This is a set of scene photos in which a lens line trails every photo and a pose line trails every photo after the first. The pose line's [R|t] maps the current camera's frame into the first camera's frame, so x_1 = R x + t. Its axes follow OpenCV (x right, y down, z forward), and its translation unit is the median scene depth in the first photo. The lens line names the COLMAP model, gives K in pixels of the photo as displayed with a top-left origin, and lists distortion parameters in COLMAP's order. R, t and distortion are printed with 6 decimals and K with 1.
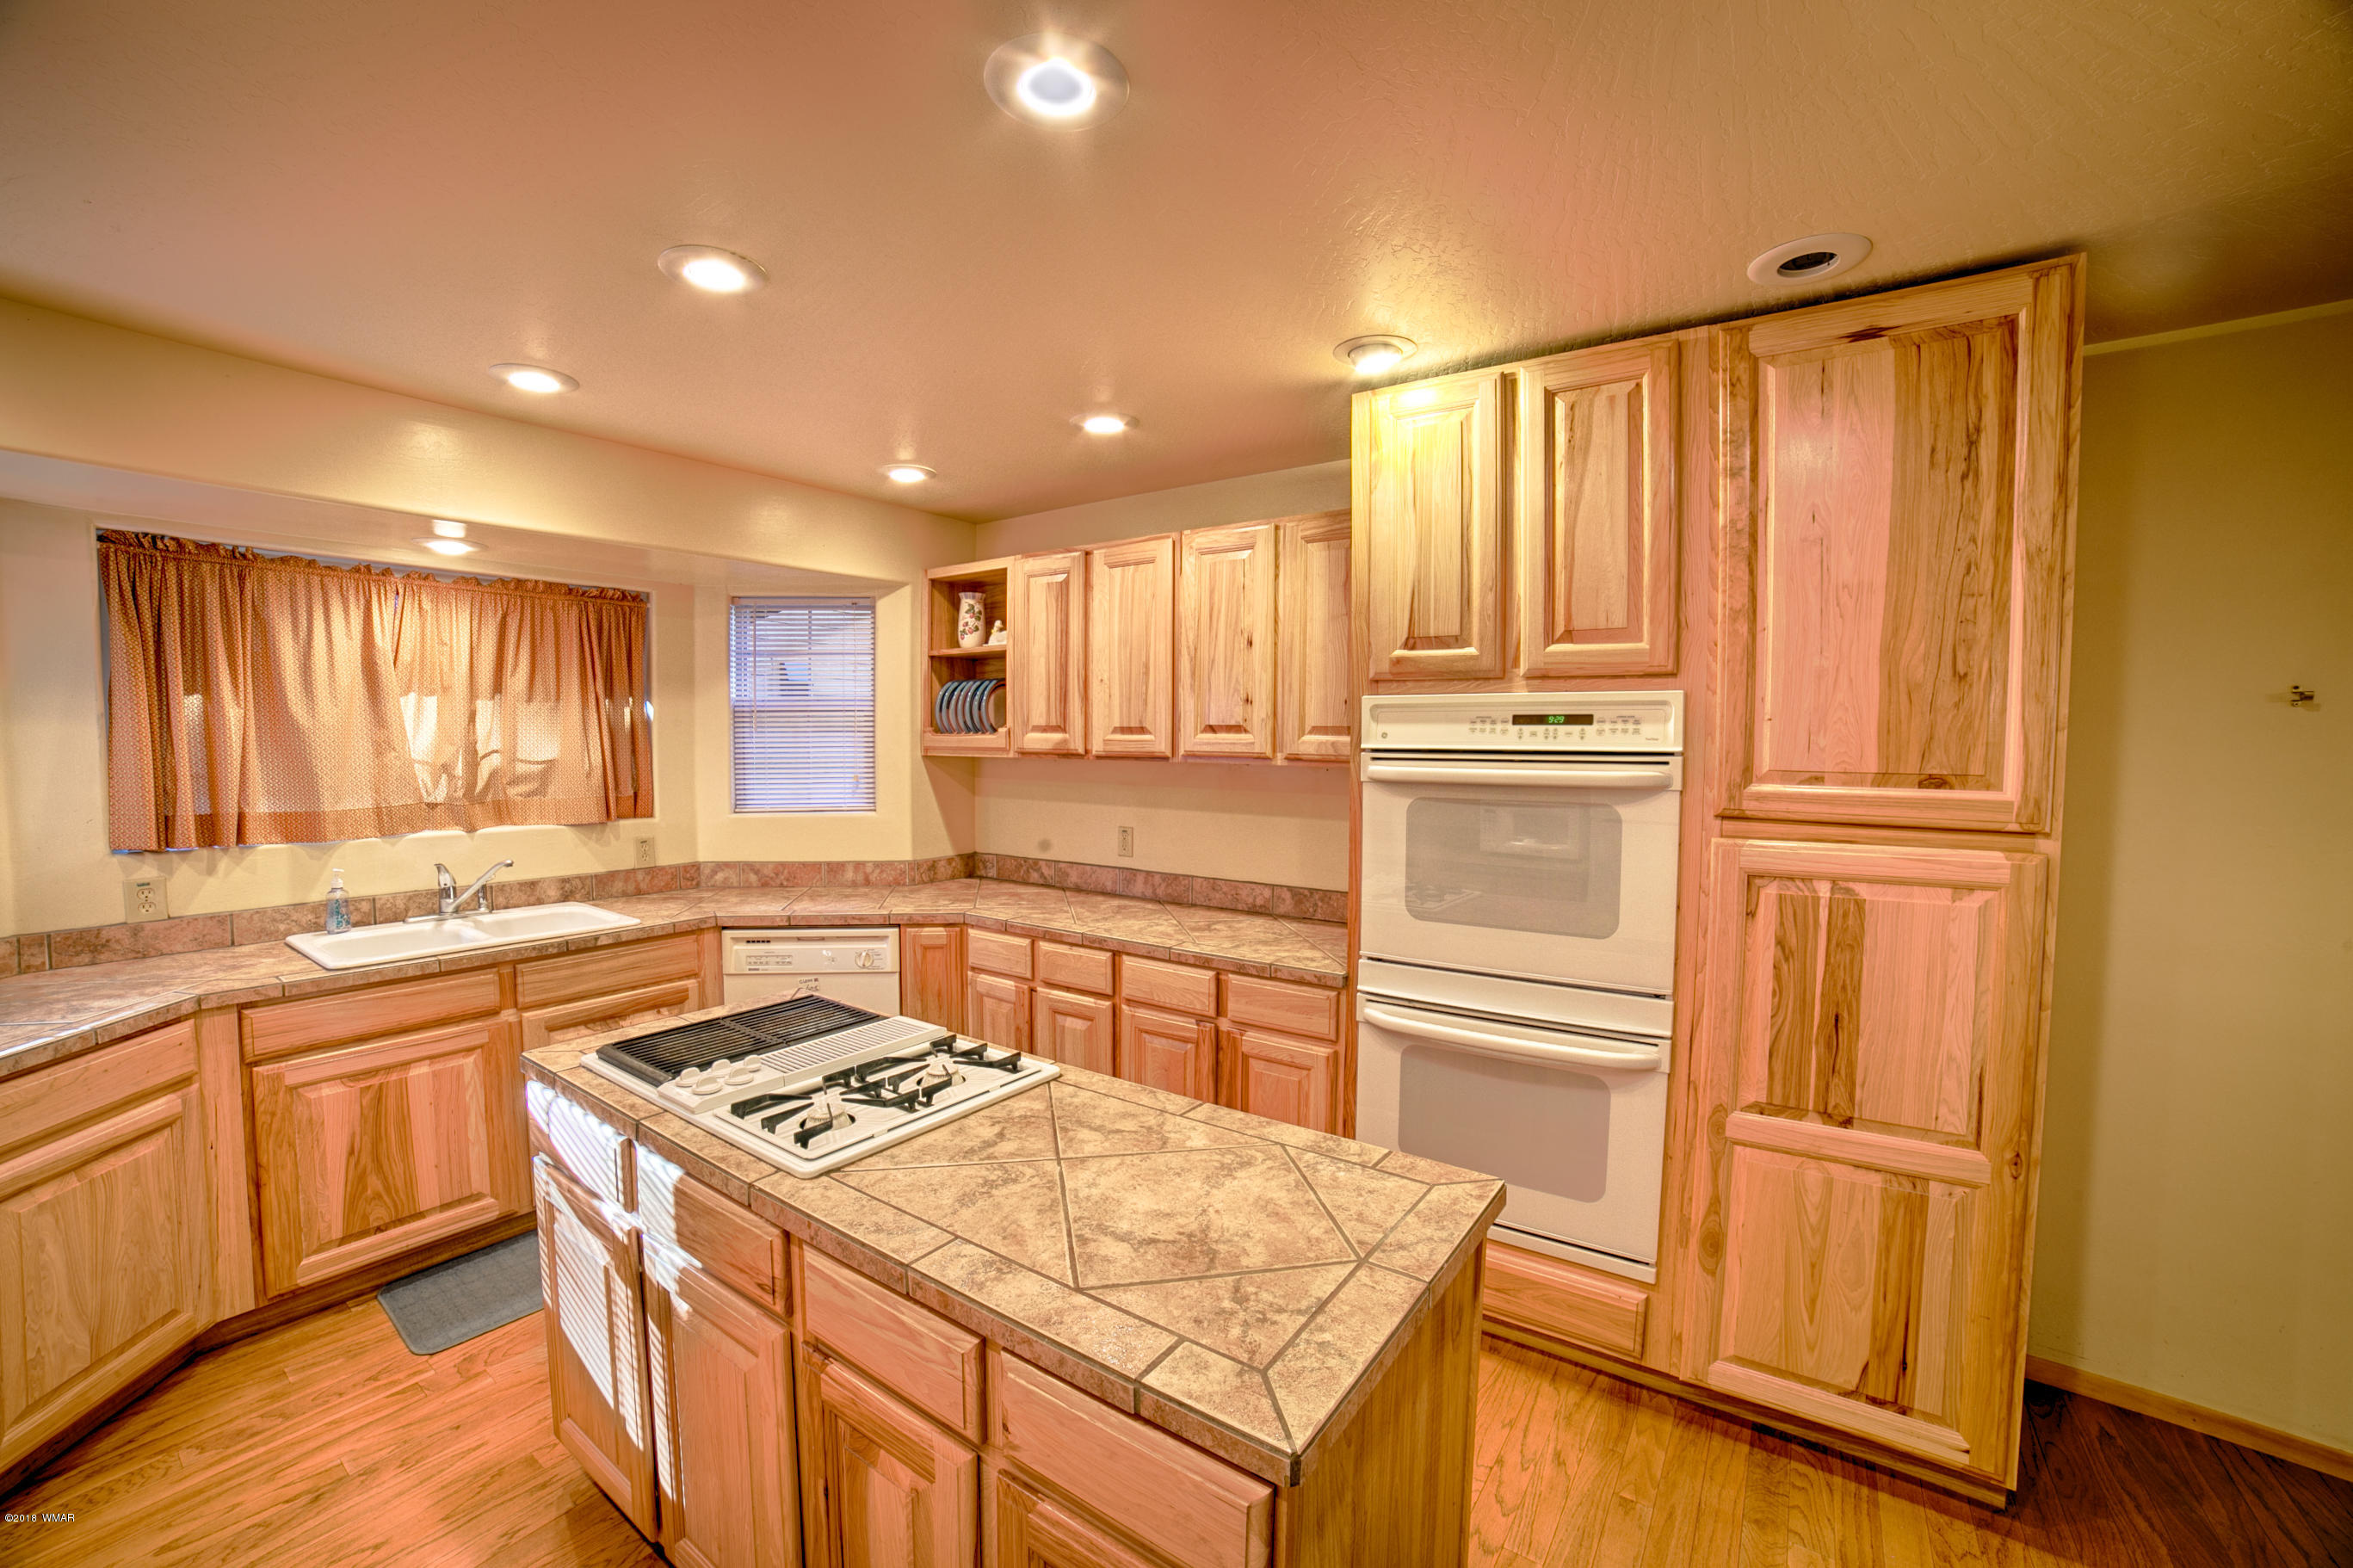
lens RADIAL K [[961.8, 0, 1176.5], [0, 961.8, 784.0], [0, 0, 1]] dist [-0.107932, 0.037911]
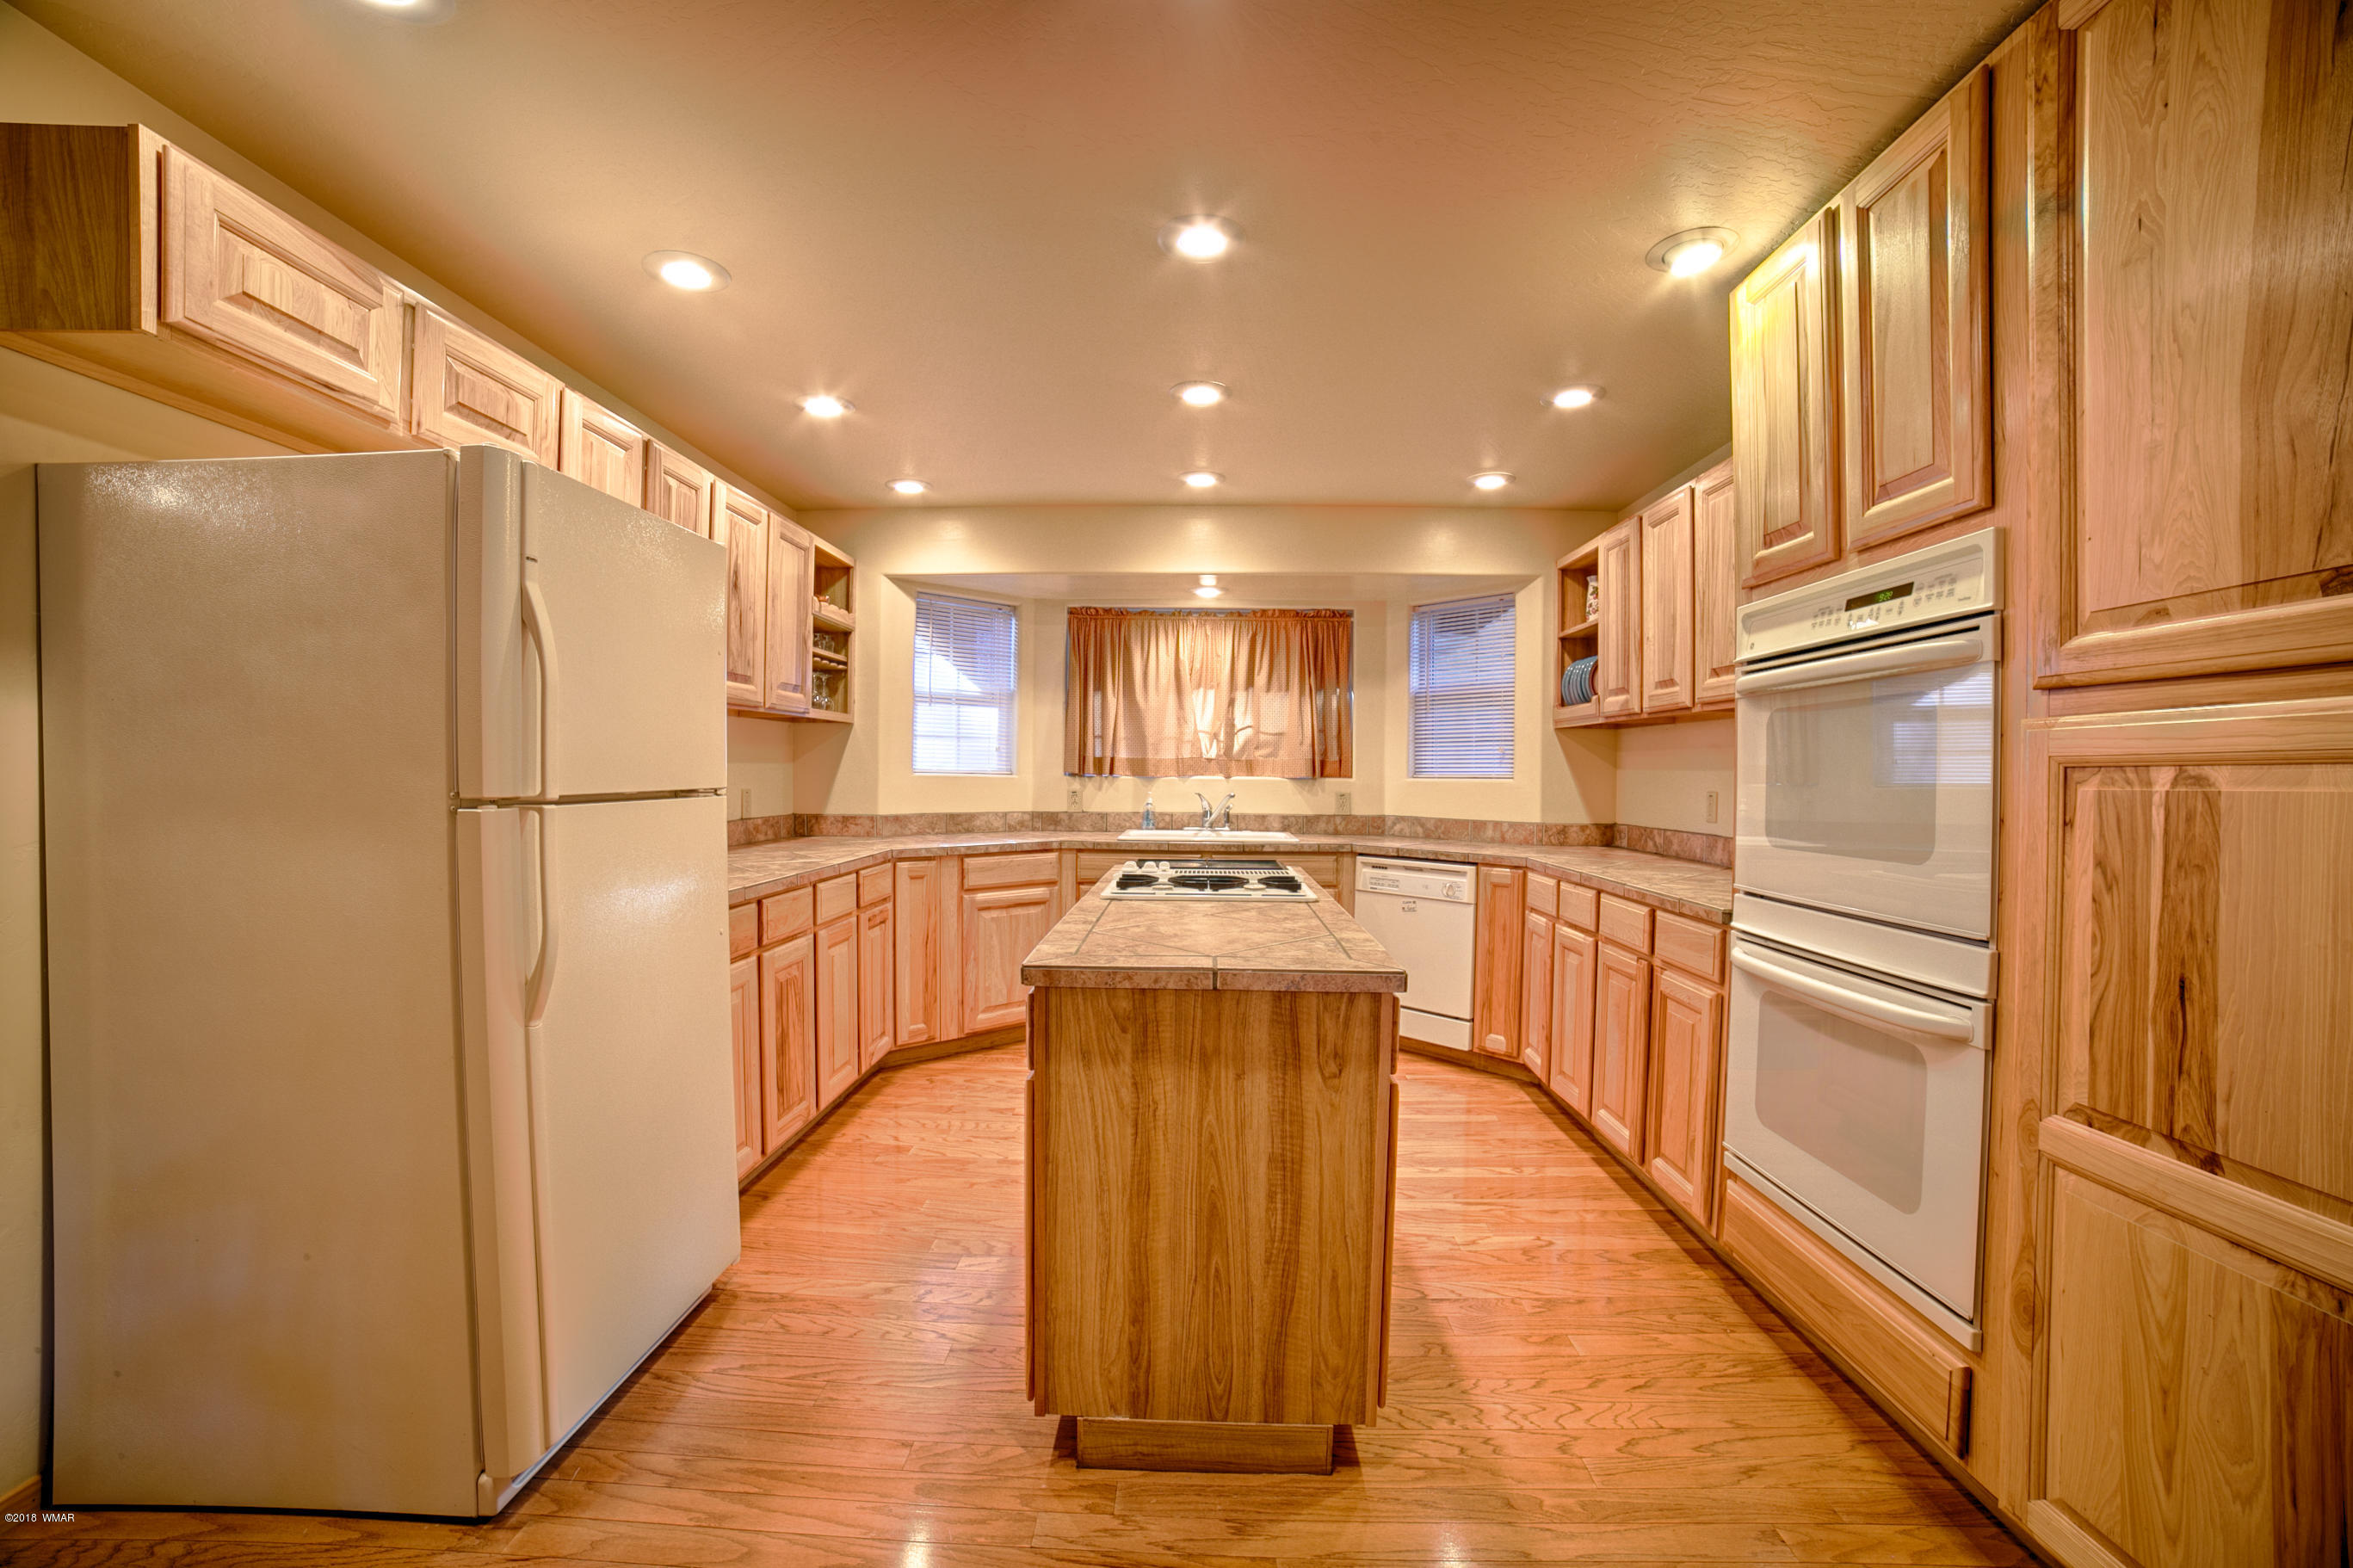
lens RADIAL K [[961.8, 0, 1176.5], [0, 961.8, 784.0], [0, 0, 1]] dist [-0.107932, 0.037911]
pose [[0.552229, 0.010341, -0.833629, 0.643778], [-0.050869, 0.998478, -0.021312, 0.126554], [0.832139, 0.054175, 0.551914, 0.058752]]
